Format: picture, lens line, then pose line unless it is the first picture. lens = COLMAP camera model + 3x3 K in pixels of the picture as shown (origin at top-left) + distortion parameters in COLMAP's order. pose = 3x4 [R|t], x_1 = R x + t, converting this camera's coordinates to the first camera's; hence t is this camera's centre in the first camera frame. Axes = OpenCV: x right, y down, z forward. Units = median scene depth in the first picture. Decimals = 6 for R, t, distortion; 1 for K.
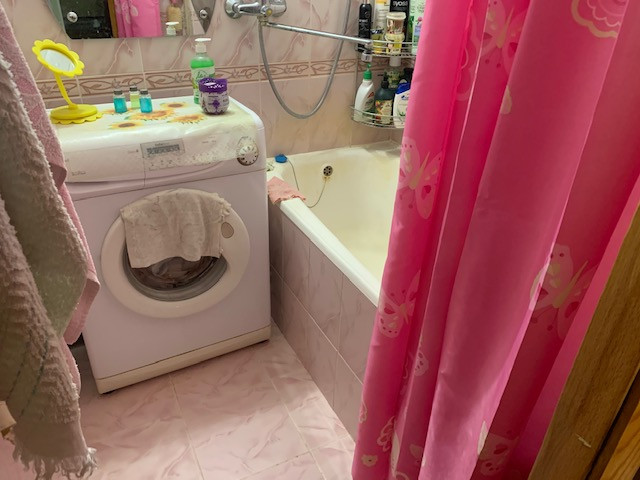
lens RADIAL K [[494.7, 0, 314.4], [0, 494.7, 236.6], [0, 0, 1]] dist [0.080329, -0.080452]
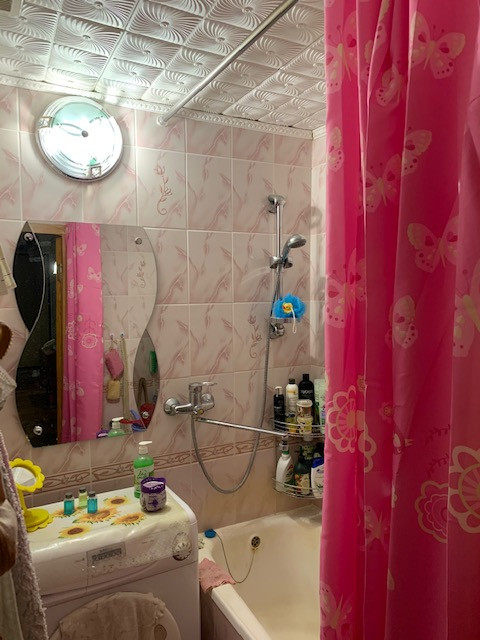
lens RADIAL K [[494.7, 0, 243.9], [0, 494.7, 317.2], [0, 0, 1]] dist [0.080329, -0.080452]
pose [[0.998838, -0.039896, 0.027033, -0.007114], [0.047794, 0.892053, -0.449397, -0.097066], [-0.006185, 0.450167, 0.892923, -0.169184]]
